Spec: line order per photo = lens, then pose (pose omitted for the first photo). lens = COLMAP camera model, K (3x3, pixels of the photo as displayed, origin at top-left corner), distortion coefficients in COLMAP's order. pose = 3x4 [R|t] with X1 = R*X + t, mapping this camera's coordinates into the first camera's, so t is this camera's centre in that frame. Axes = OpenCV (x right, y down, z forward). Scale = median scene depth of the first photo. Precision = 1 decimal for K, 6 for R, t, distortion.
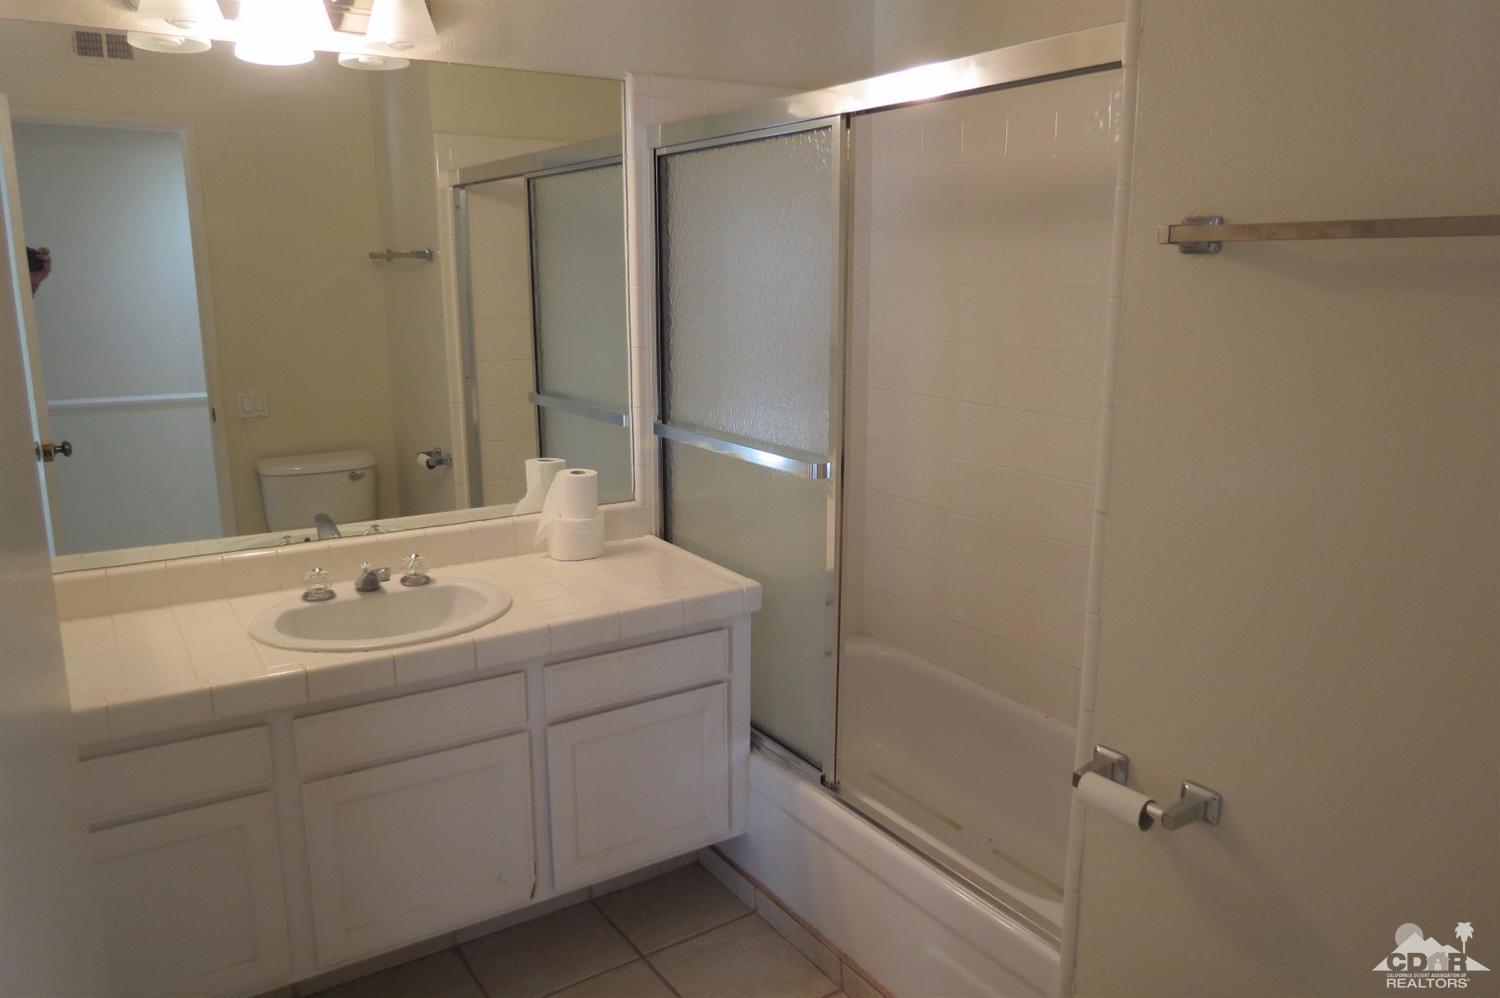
lens RADIAL K [[1070.5, 0, 755.9], [0, 1070.5, 503.3], [0, 0, 1]] dist [-0.029589, 0.009071]
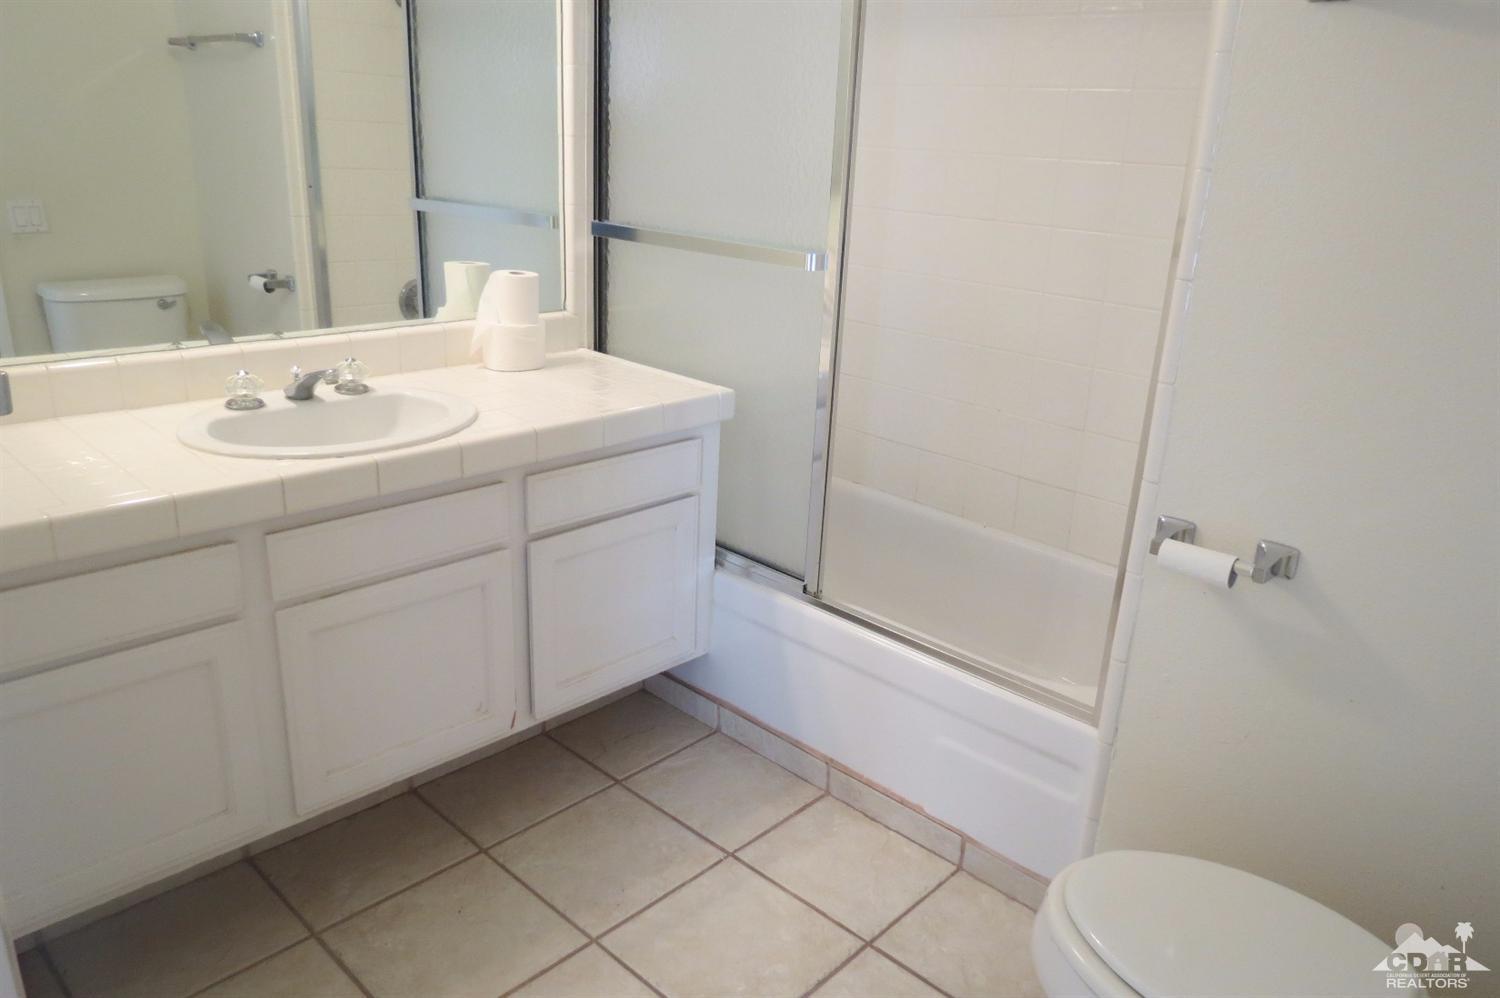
lens RADIAL K [[1070.5, 0, 755.9], [0, 1070.5, 503.3], [0, 0, 1]] dist [-0.029589, 0.009071]
pose [[0.974448, -0.031763, 0.222355, -0.196594], [0.004723, 0.992630, 0.121094, 0.062062], [-0.224563, -0.116950, 0.967416, 0.070988]]
